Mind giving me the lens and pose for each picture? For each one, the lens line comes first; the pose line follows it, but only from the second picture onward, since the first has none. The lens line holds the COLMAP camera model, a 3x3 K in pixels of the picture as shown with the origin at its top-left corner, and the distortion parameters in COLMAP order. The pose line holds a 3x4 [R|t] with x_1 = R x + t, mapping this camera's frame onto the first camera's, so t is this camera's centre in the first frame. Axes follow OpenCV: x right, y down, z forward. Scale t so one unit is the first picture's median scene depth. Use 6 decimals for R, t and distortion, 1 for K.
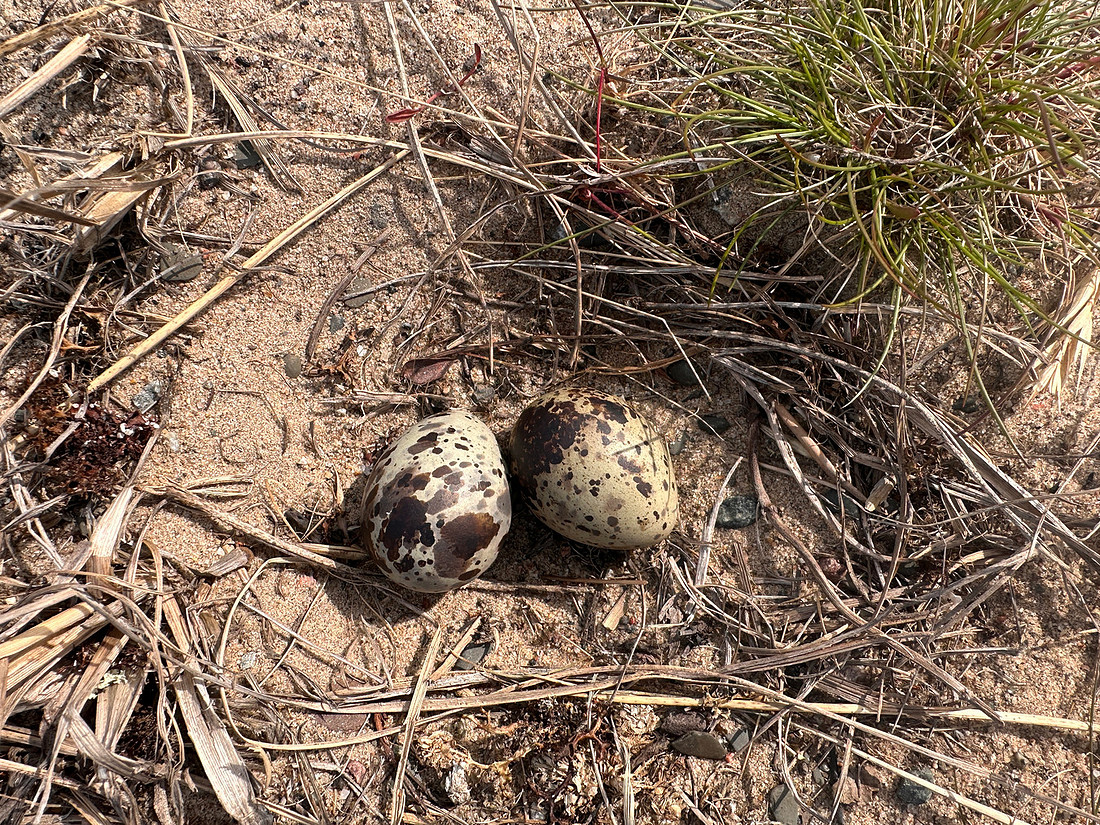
lens RADIAL K [[773.5, 0, 547.5], [0, 773.5, 412.0], [0, 0, 1]] dist [-0.000526, -0.015796]
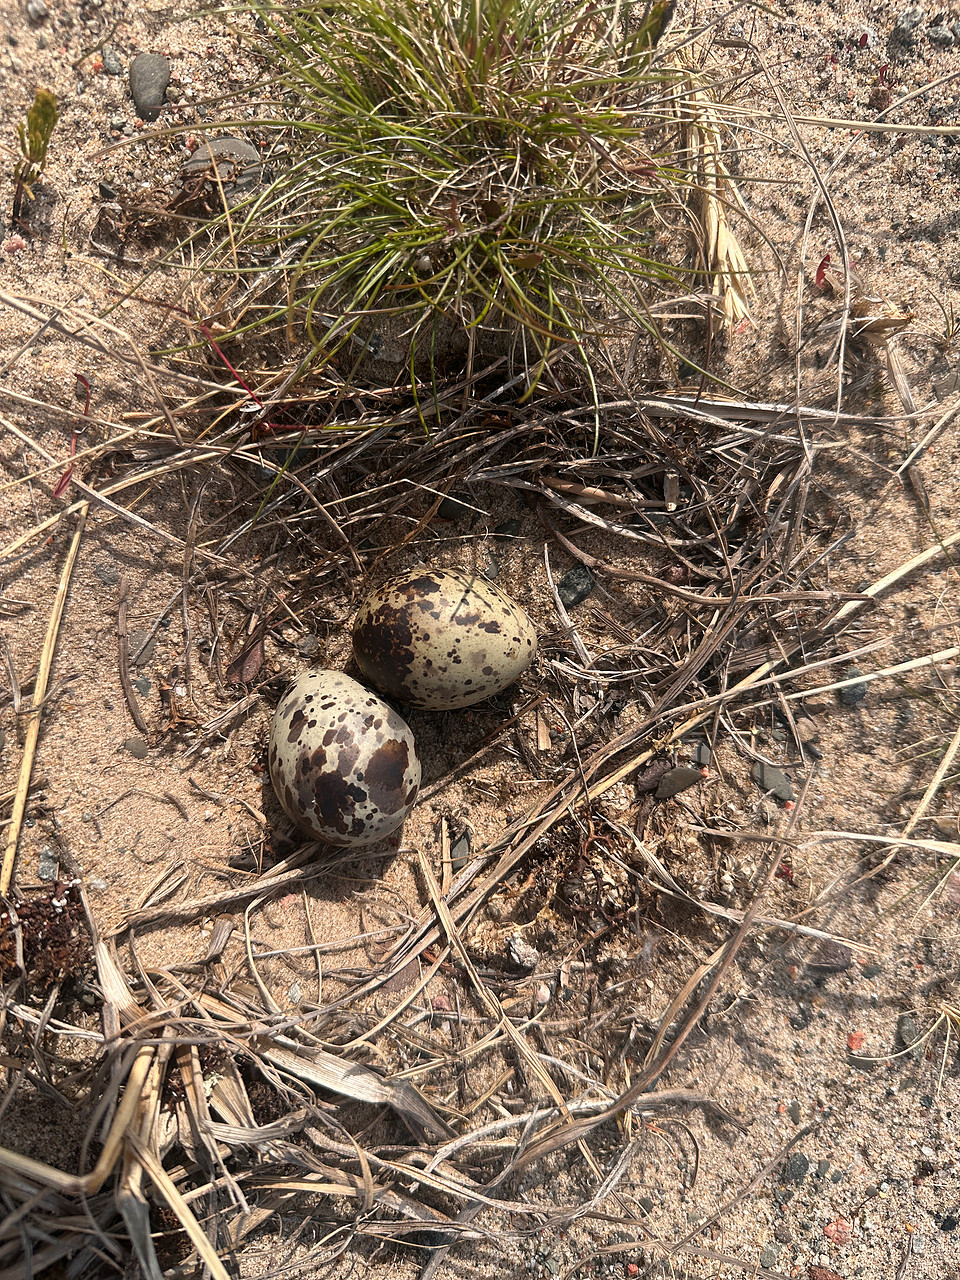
lens RADIAL K [[900.1, 0, 475.1], [0, 900.1, 659.1], [0, 0, 1]] dist [-0.000526, -0.015796]
pose [[0.782551, -0.620366, 0.052541, 0.016791], [0.607695, 0.779455, 0.152173, -0.064033], [-0.135356, -0.087154, 0.986956, -0.185994]]
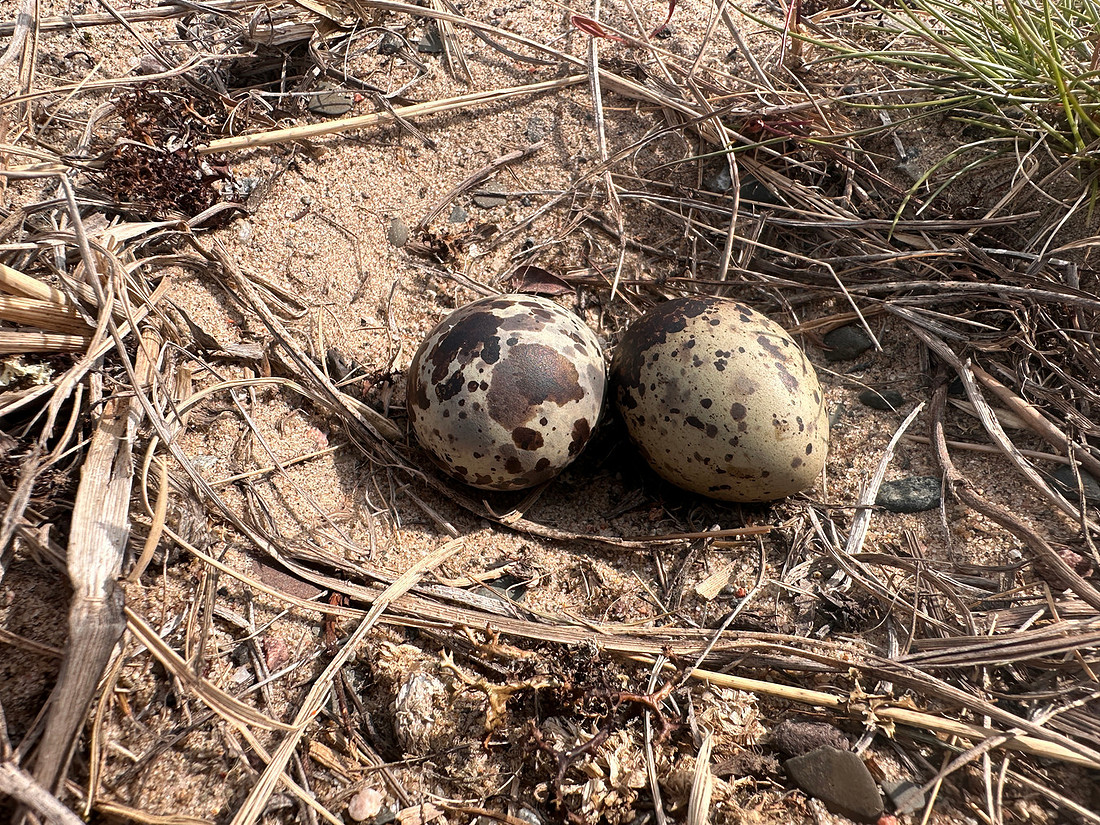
lens RADIAL K [[773.5, 0, 551.7], [0, 773.5, 403.2], [0, 0, 1]] dist [-0.000526, -0.015796]
pose [[0.964037, 0.192240, -0.183511, 0.046000], [-0.257374, 0.847467, -0.464284, 0.500218], [0.066265, 0.494817, 0.866467, 0.349052]]
